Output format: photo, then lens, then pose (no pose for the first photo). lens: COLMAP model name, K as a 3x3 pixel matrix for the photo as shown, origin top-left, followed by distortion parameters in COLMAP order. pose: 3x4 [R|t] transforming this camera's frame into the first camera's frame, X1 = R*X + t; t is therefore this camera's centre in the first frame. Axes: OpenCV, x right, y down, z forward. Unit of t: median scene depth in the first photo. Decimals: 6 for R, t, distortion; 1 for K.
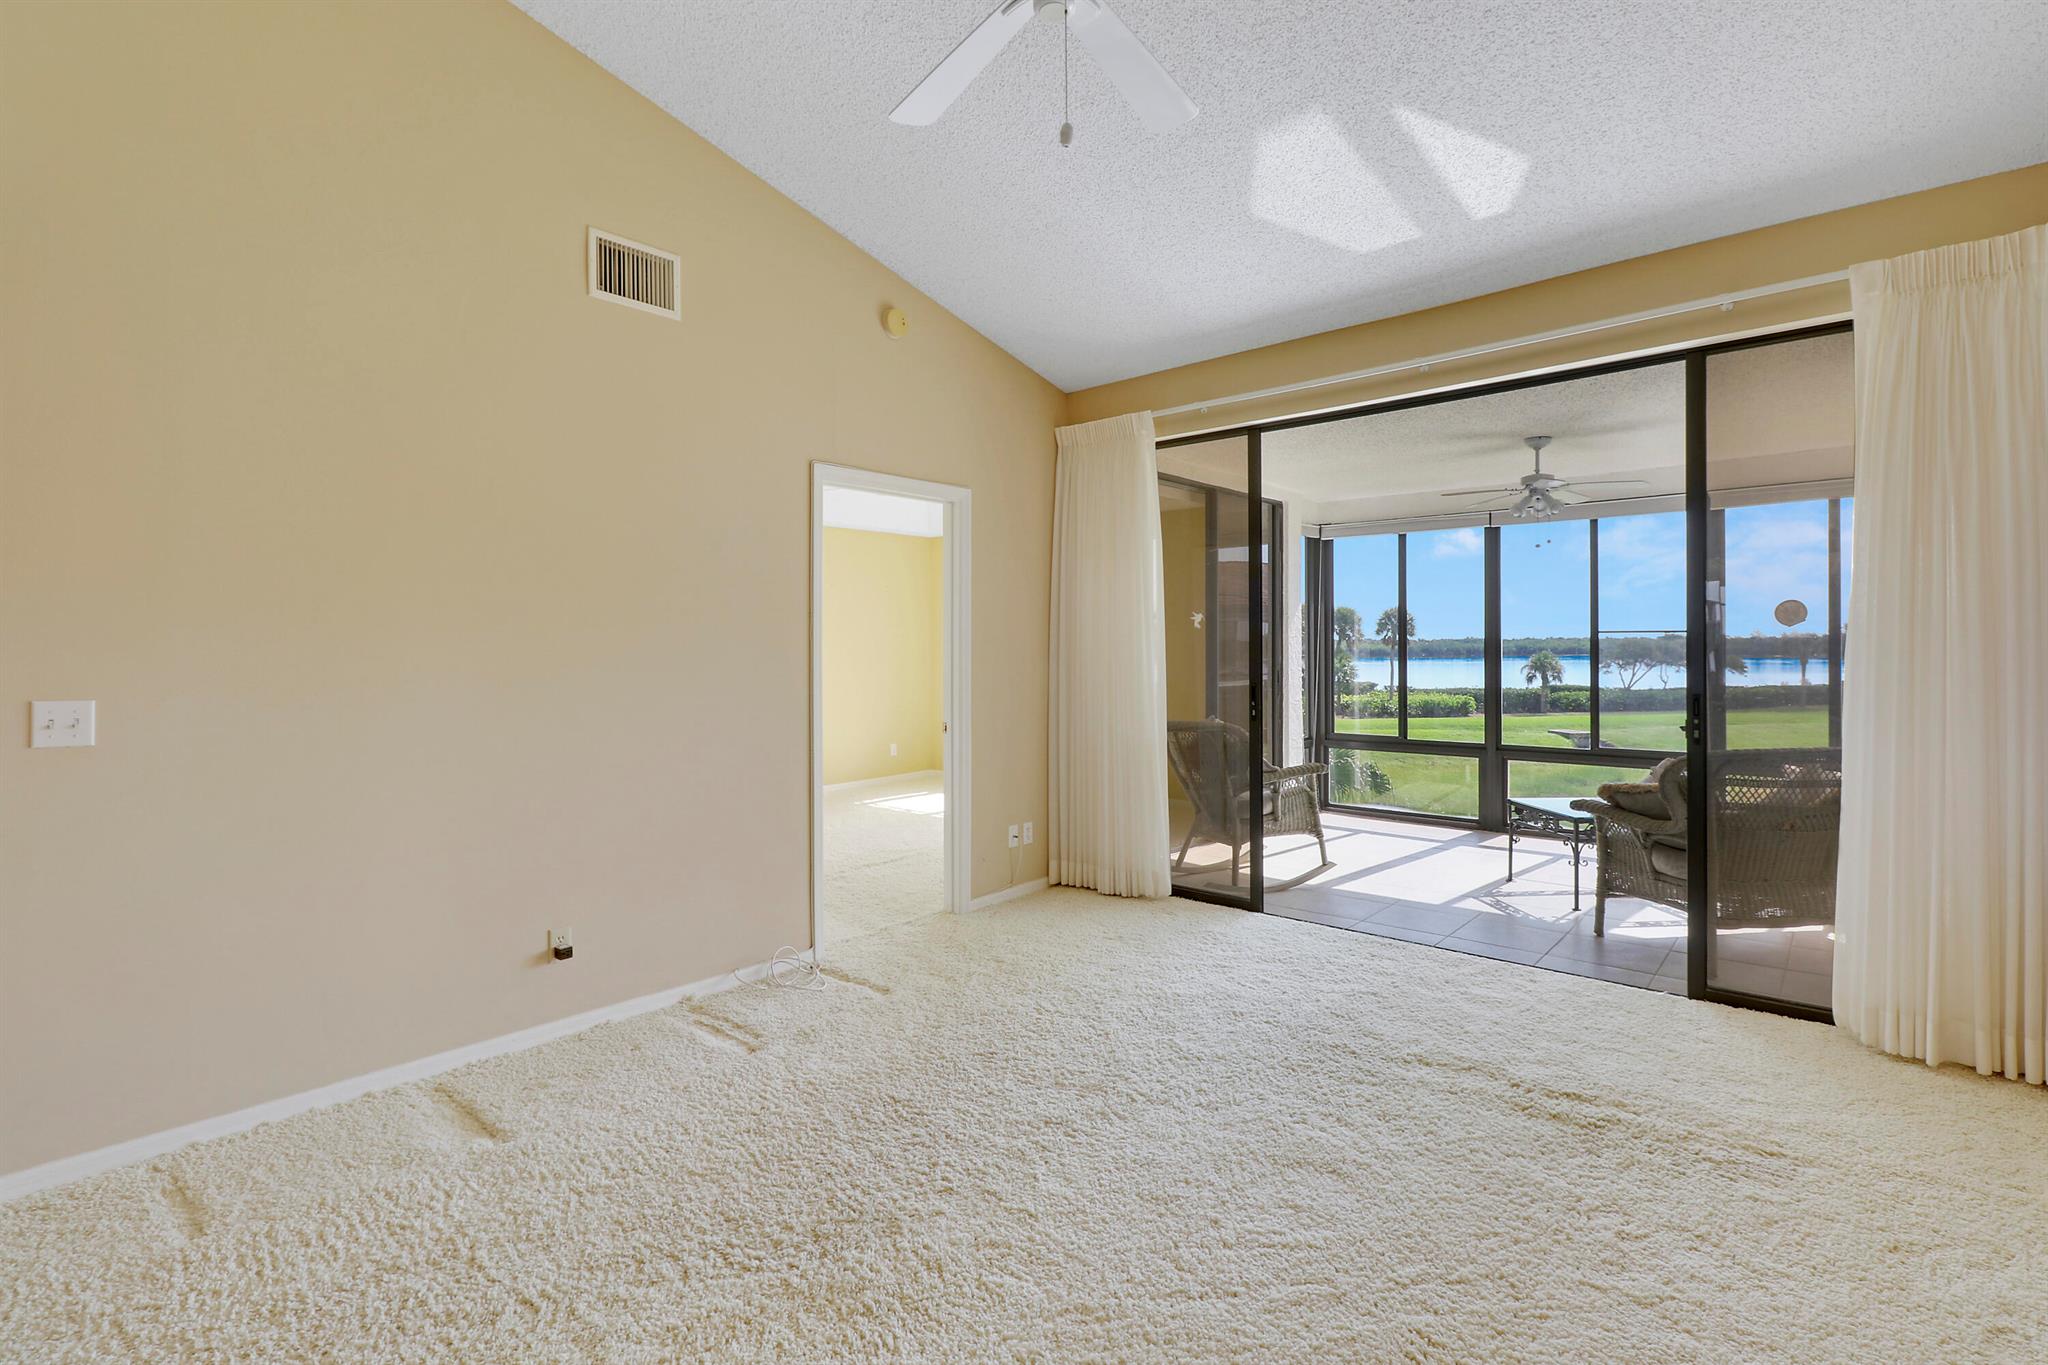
lens RADIAL K [[954.3, 0, 1026.4], [0, 954.3, 658.2], [0, 0, 1]] dist [0.004724, -0.011573]
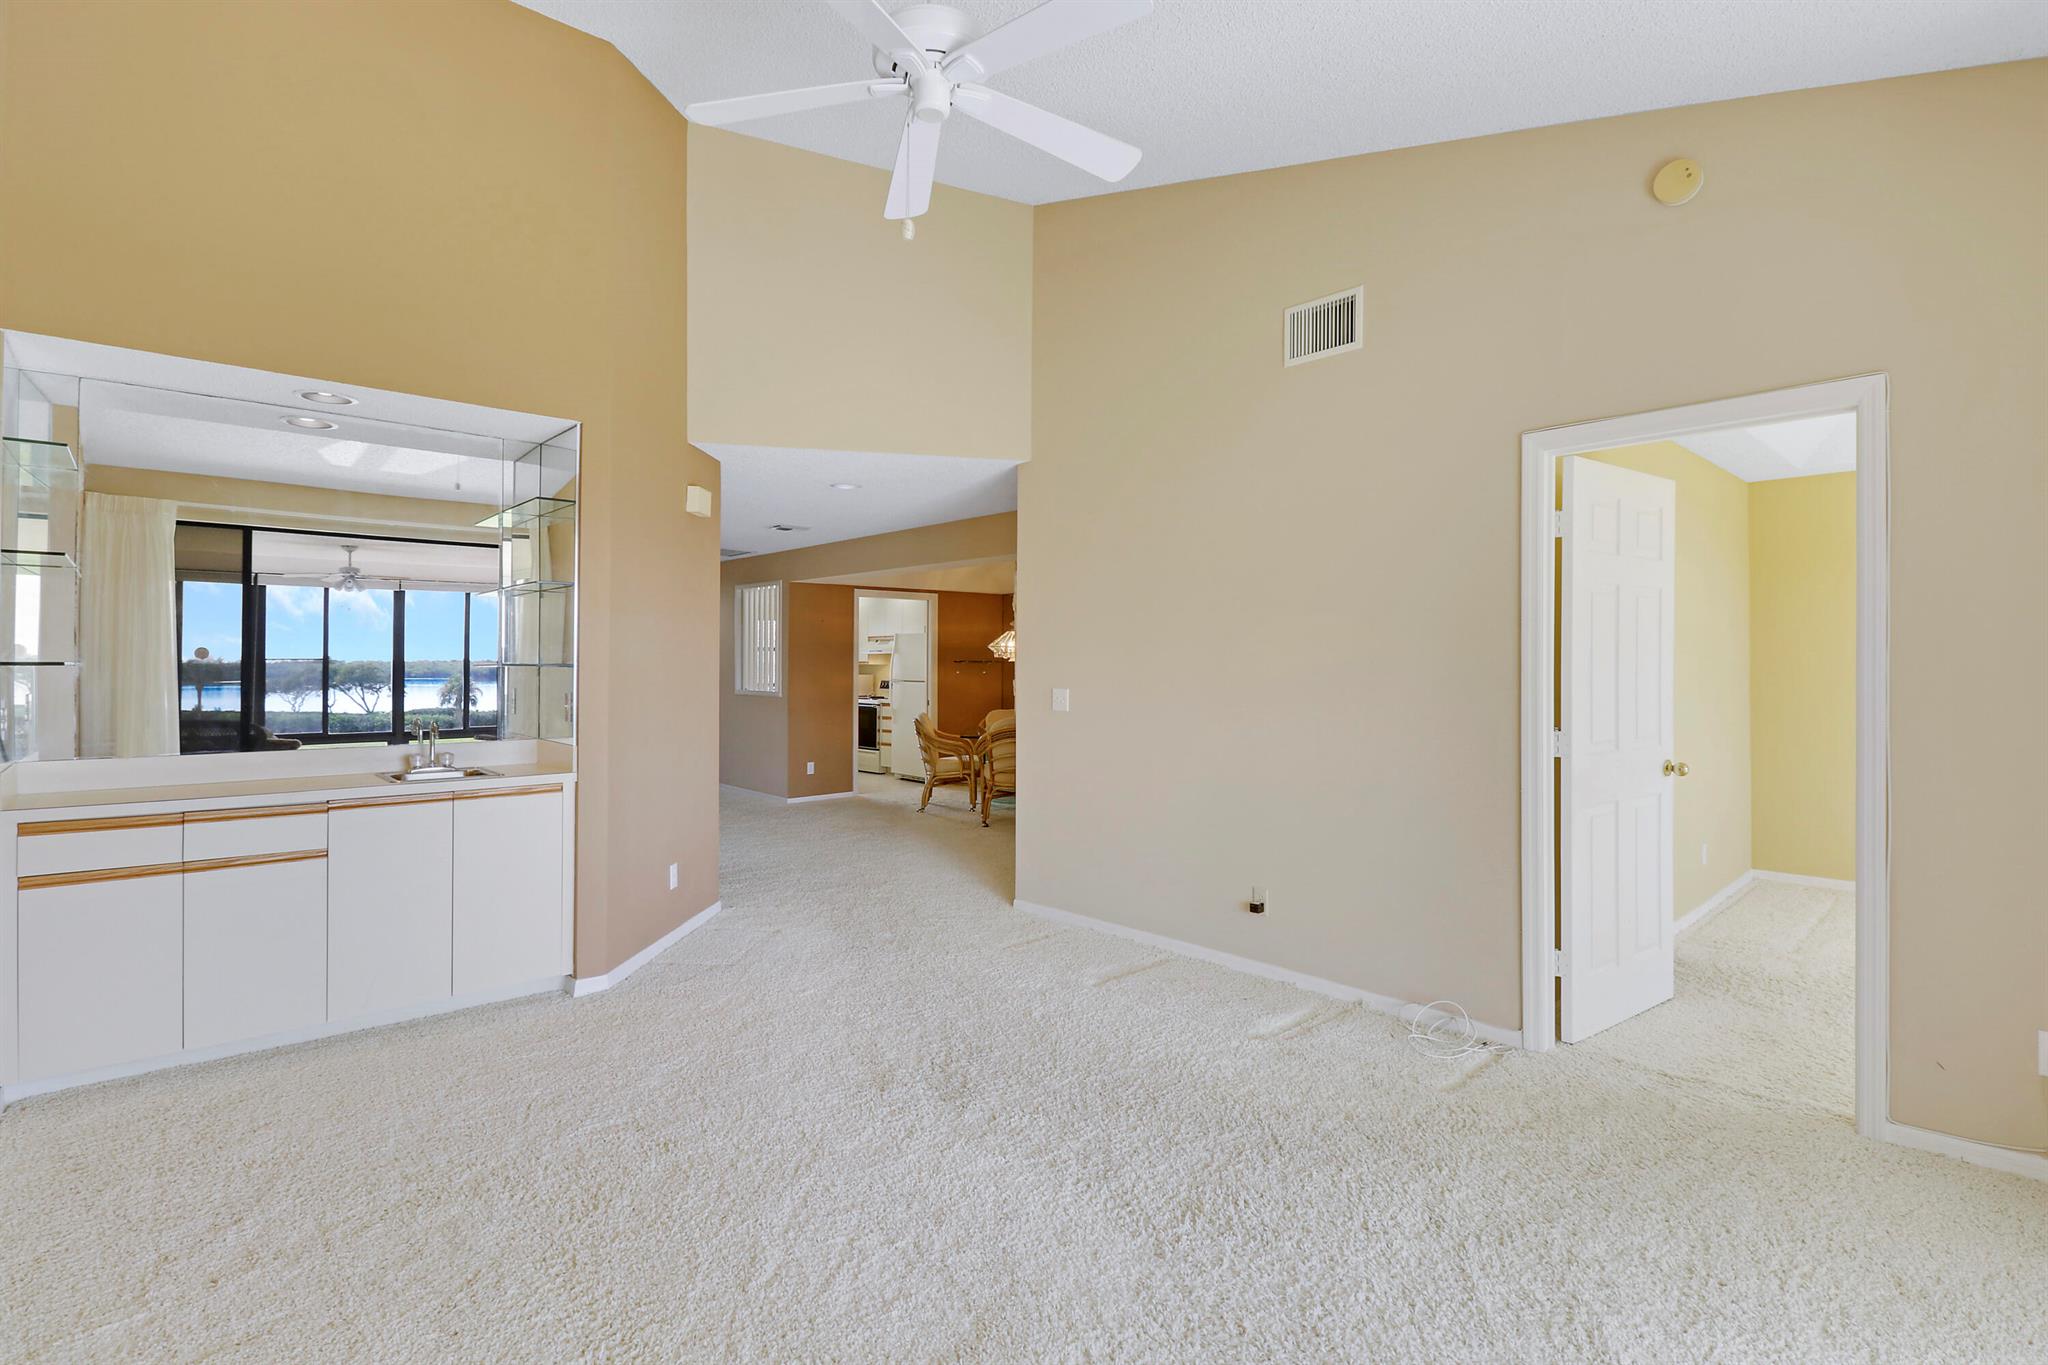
lens RADIAL K [[954.3, 0, 1026.4], [0, 954.3, 658.2], [0, 0, 1]] dist [0.004724, -0.011573]
pose [[-0.103774, -0.002248, -0.994598, 0.608264], [-0.002208, 0.999996, -0.002030, -0.010668], [0.994598, 0.001985, -0.103779, 0.639591]]
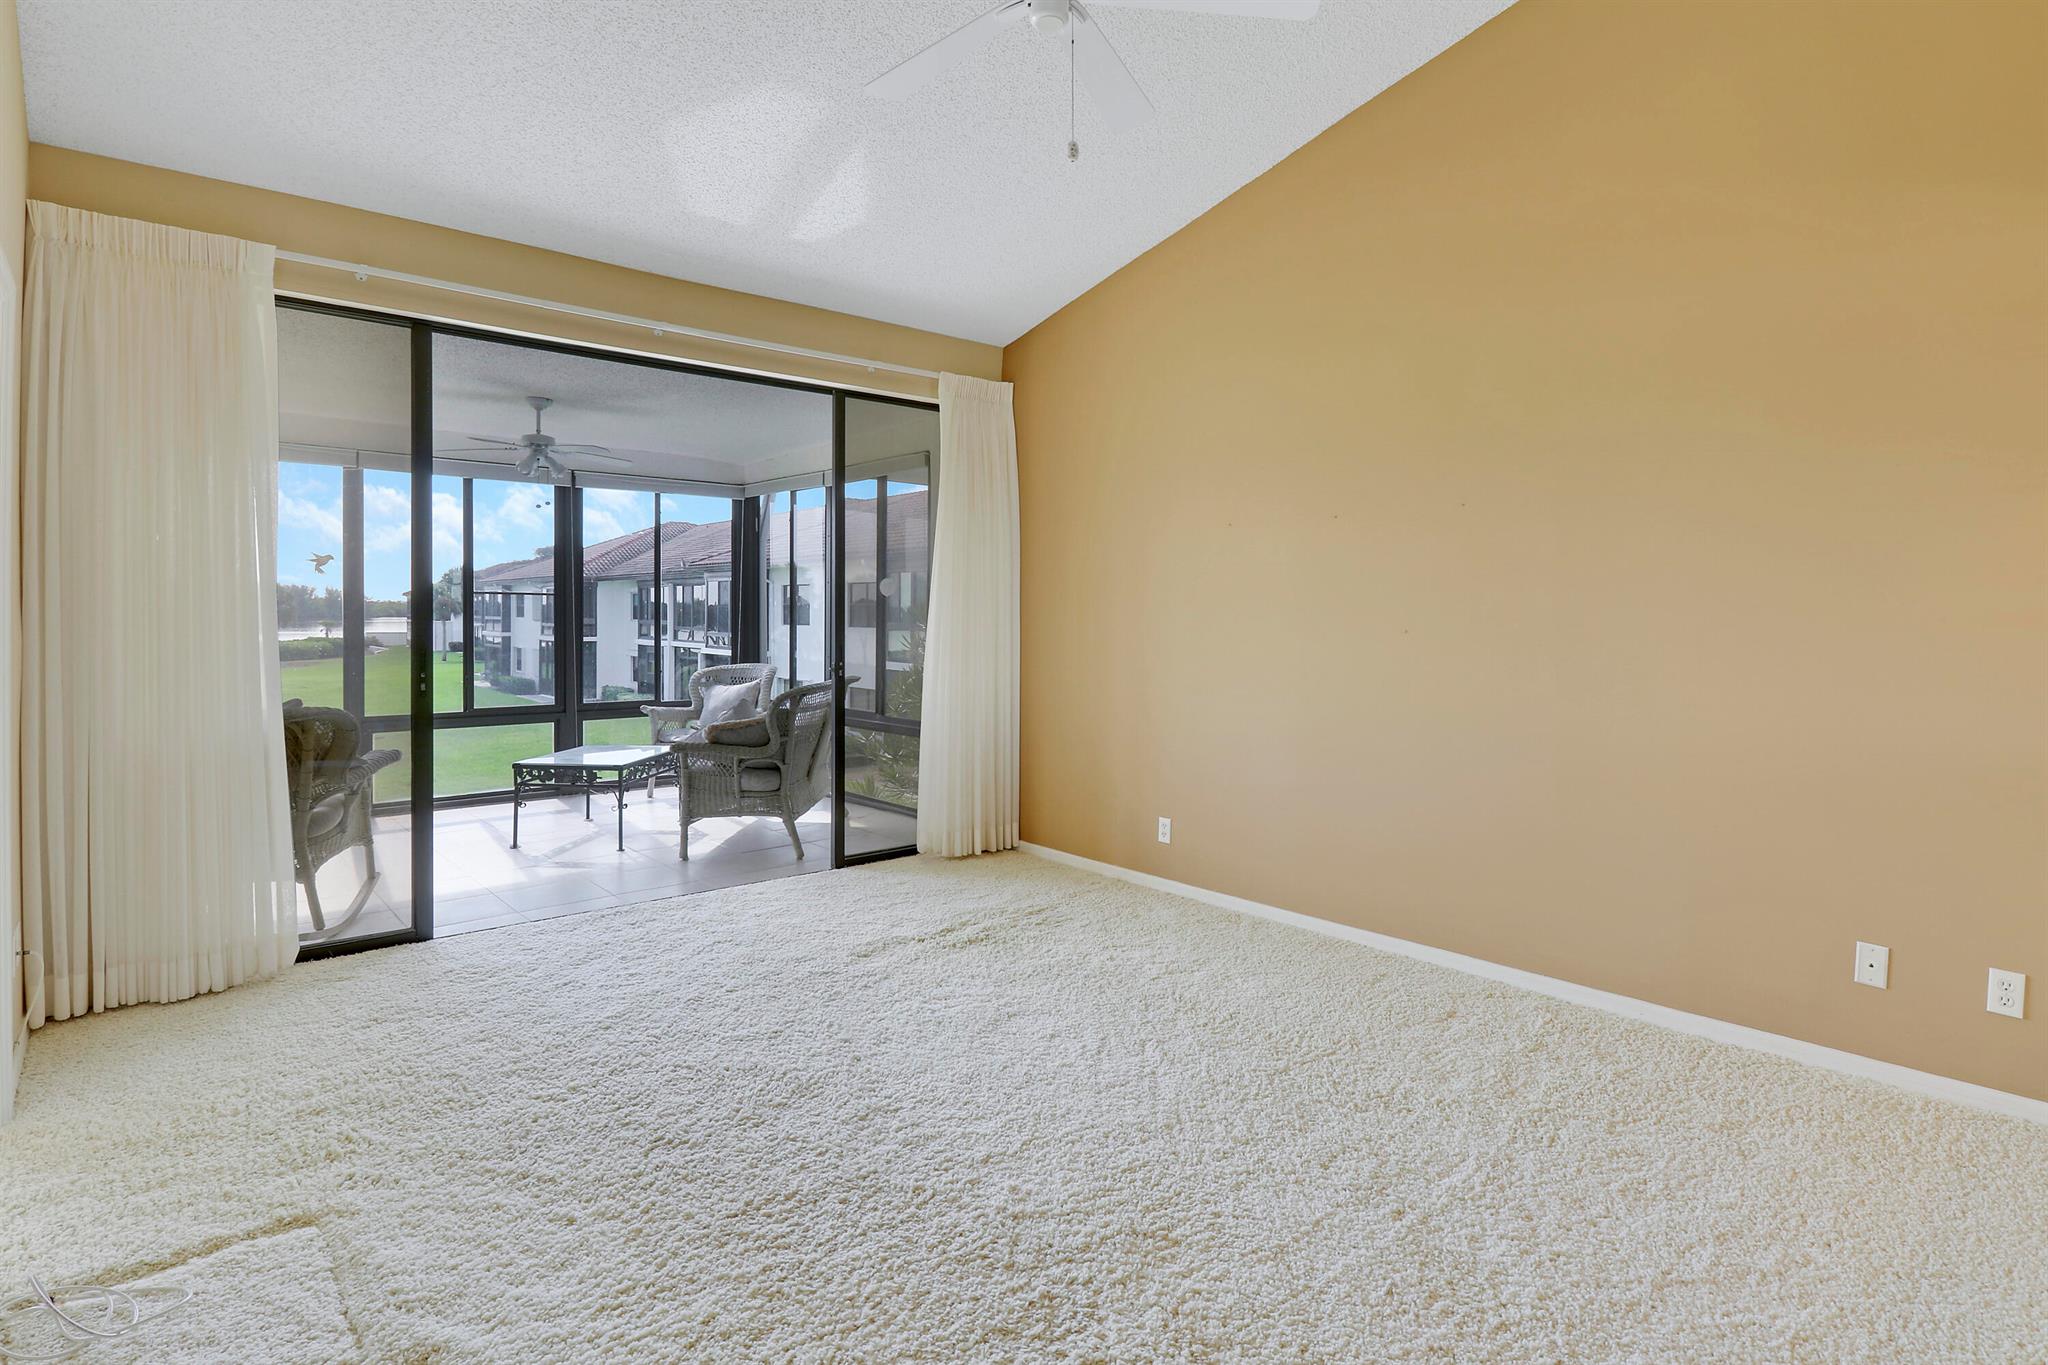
lens RADIAL K [[1024.0, 0, 1022.2], [0, 1024.0, 616.4], [0, 0, 1]] dist [0.004601, -0.013440]
pose [[0.145281, 0.002944, 0.989386, -0.587360], [0.001758, 0.999993, -0.003234, 0.003487], [-0.989389, 0.002209, 0.145275, 0.442540]]
